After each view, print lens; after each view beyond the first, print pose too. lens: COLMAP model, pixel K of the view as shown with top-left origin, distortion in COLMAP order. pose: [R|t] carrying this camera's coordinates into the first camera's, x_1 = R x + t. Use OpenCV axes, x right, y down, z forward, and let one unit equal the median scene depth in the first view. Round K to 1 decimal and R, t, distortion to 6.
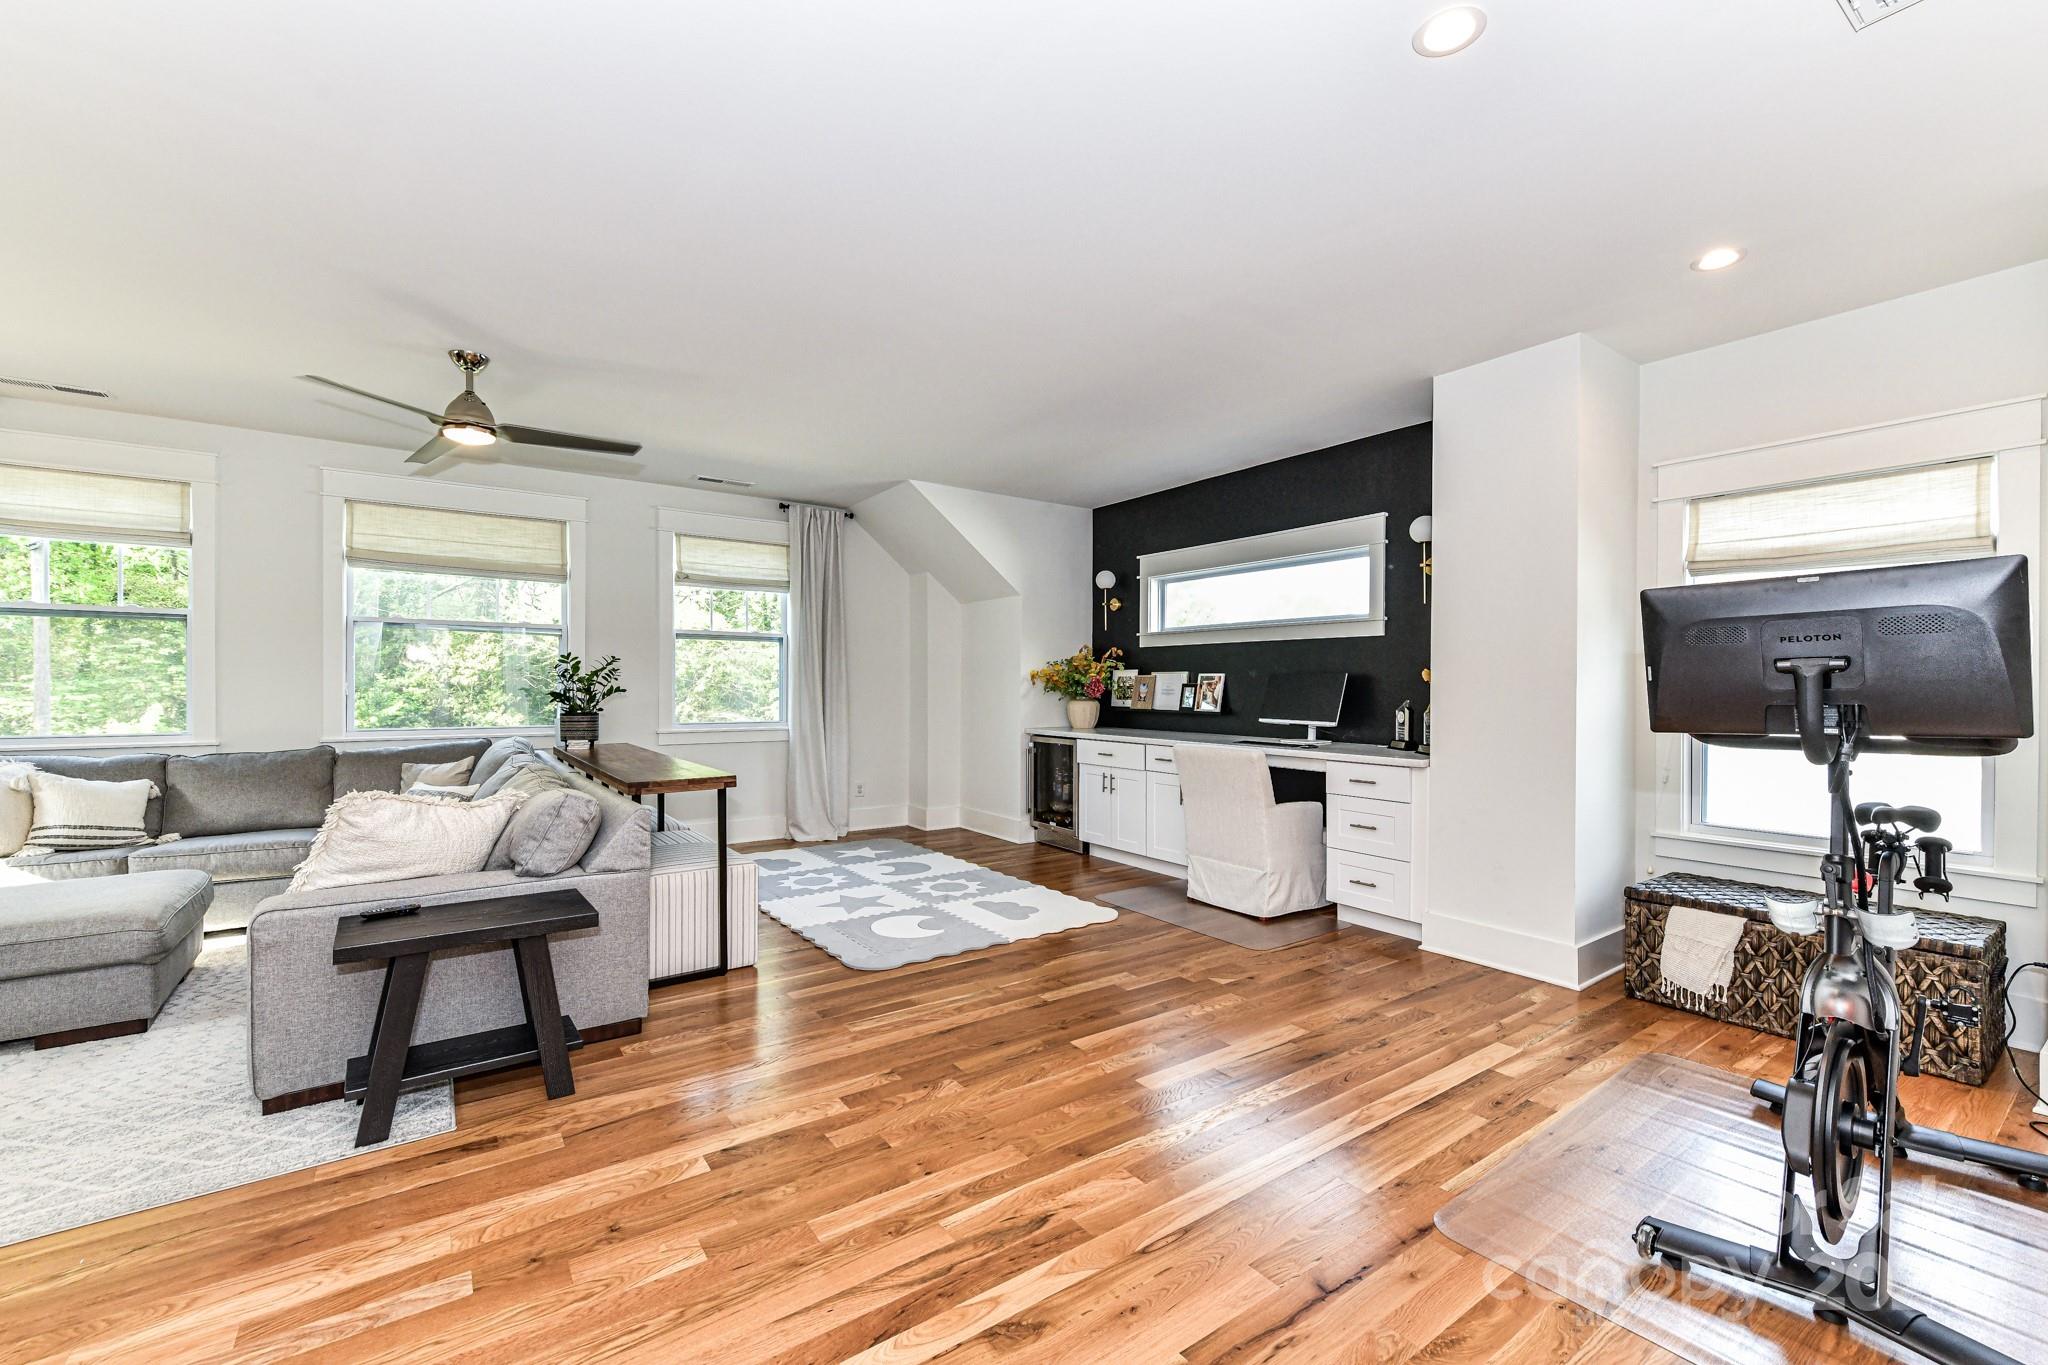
lens RADIAL K [[815.5, 0, 1024.0], [0, 815.5, 682.5], [0, 0, 1]] dist [0.001473, -0.000319]
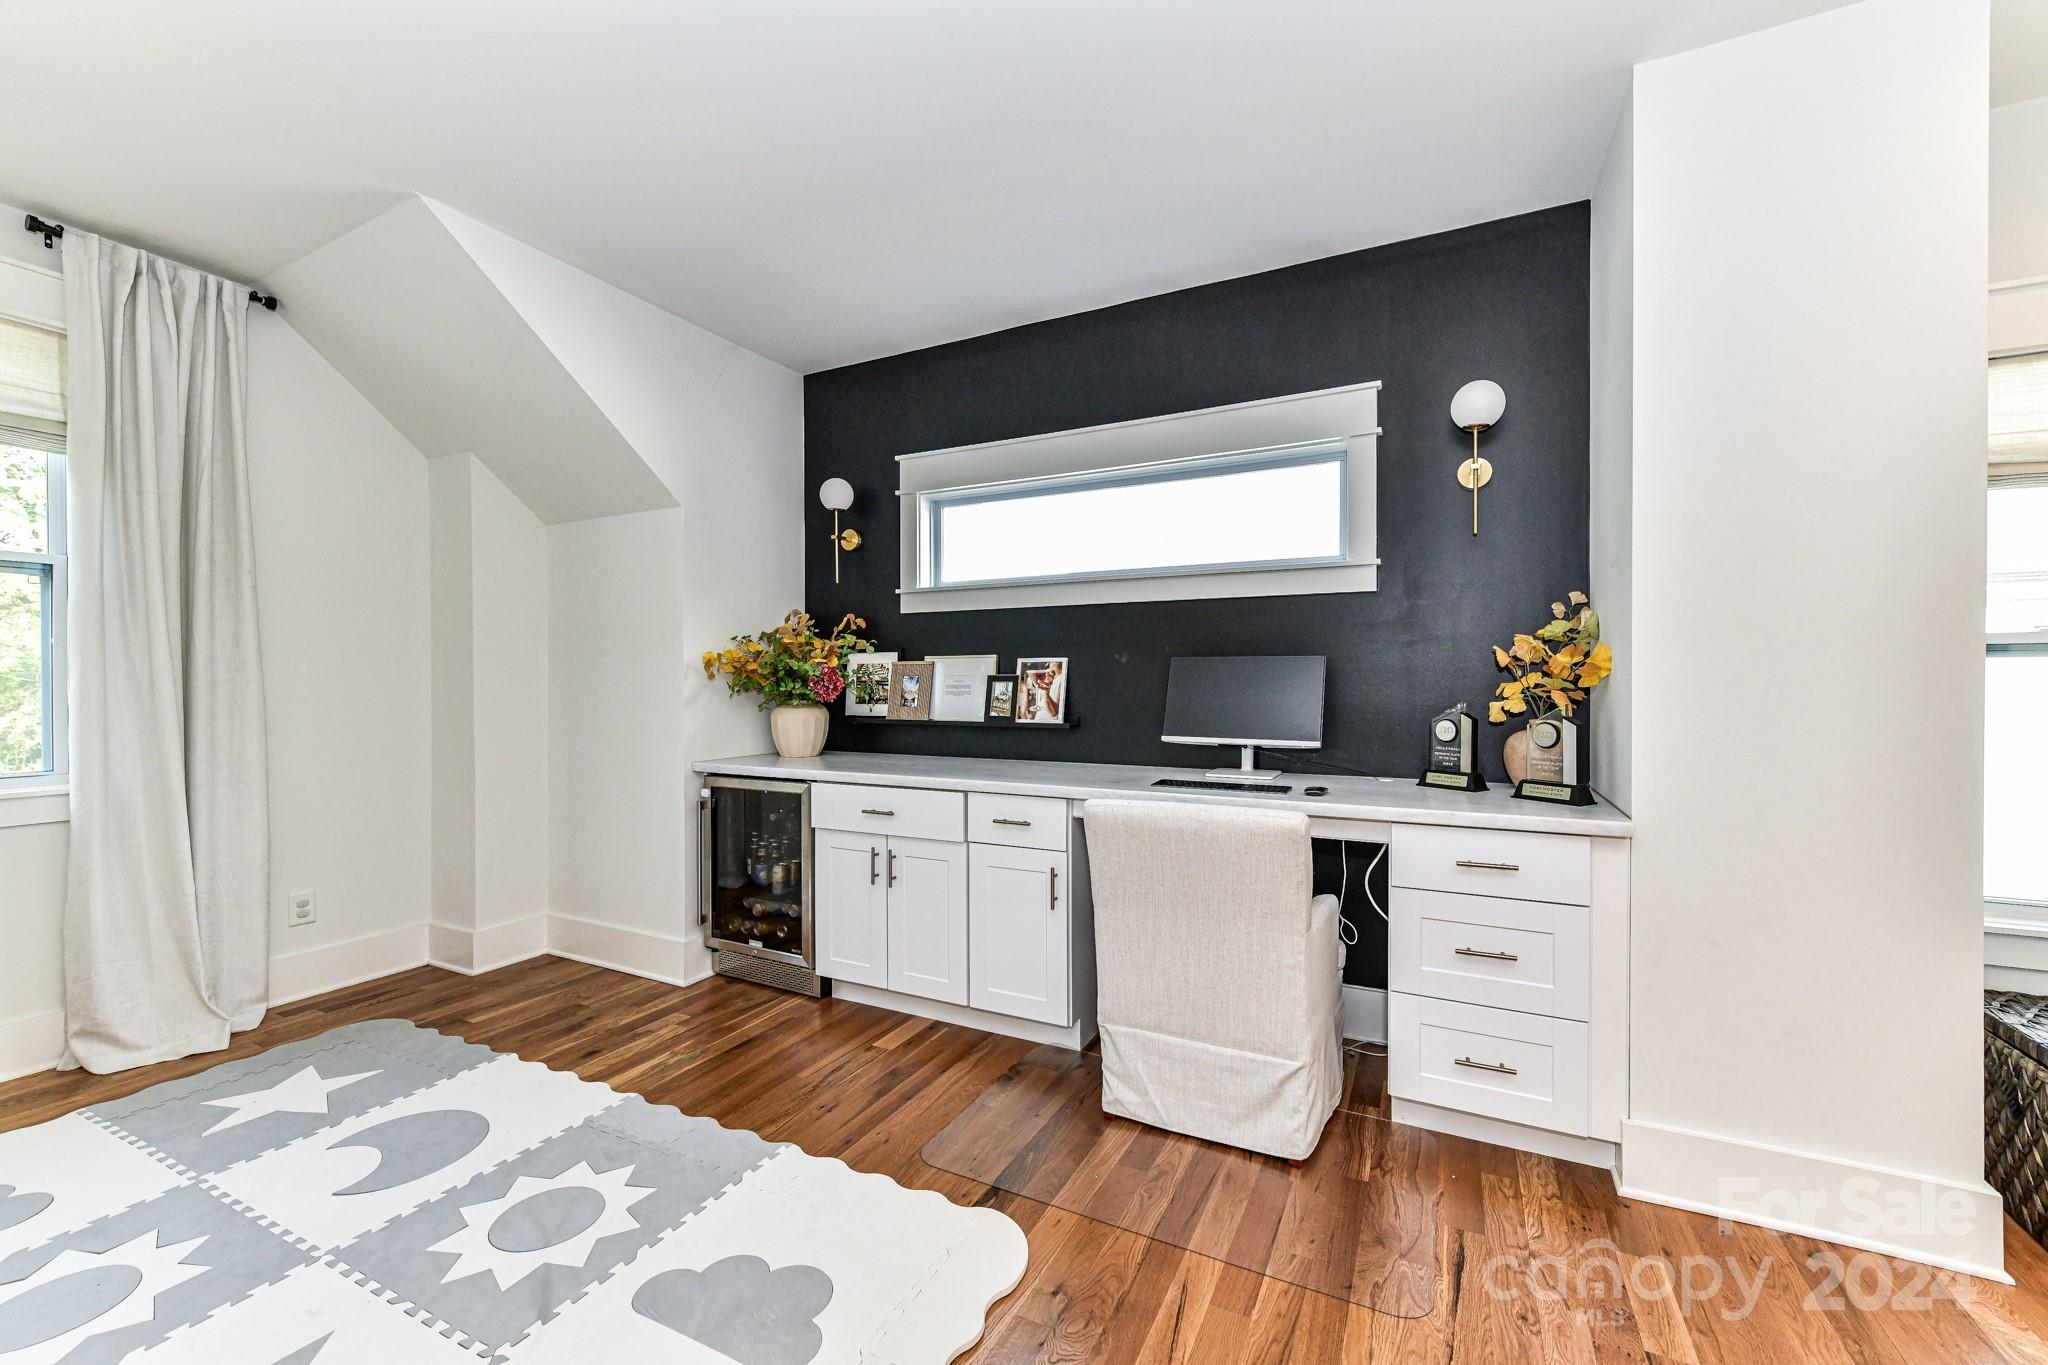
lens RADIAL K [[849.1, 0, 1000.9], [0, 849.1, 678.6], [0, 0, 1]] dist [0.002288, -0.000103]
pose [[0.904309, -0.006702, 0.426826, -0.055611], [0.005977, 0.999978, 0.003038, 0.001919], [-0.426837, -0.000196, 0.904329, 0.452008]]
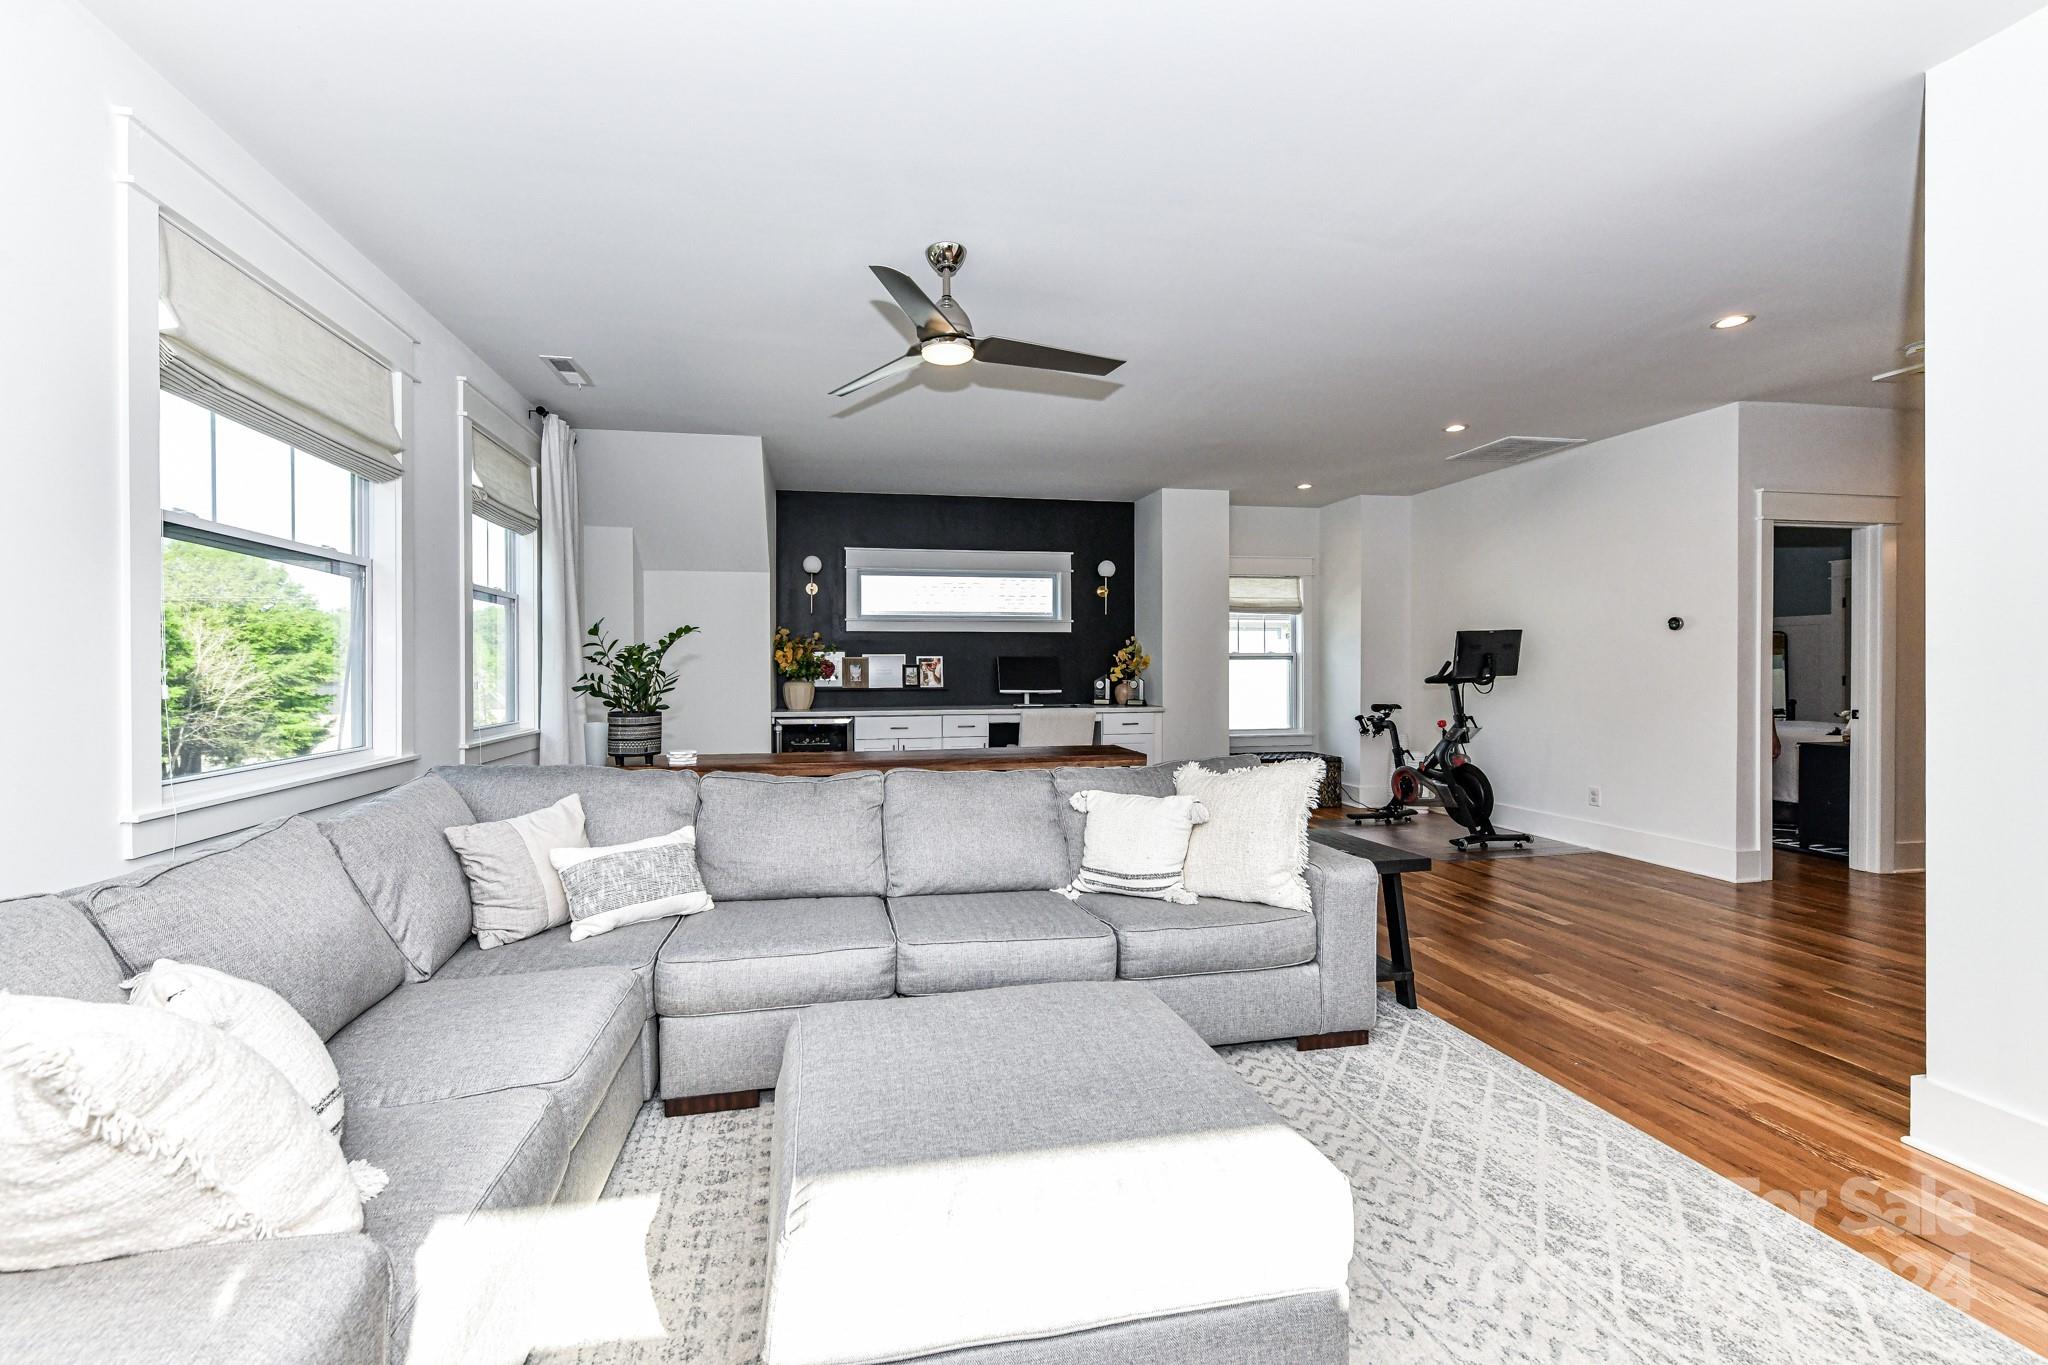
lens RADIAL K [[809.7, 0, 1022.2], [0, 809.7, 664.9], [0, 0, 1]] dist [-0.001881, -0.000049]
pose [[0.431640, -0.003935, 0.902037, -0.784537], [0.004665, 0.999987, 0.002130, 0.000231], [-0.902034, 0.003289, 0.431652, 0.345209]]
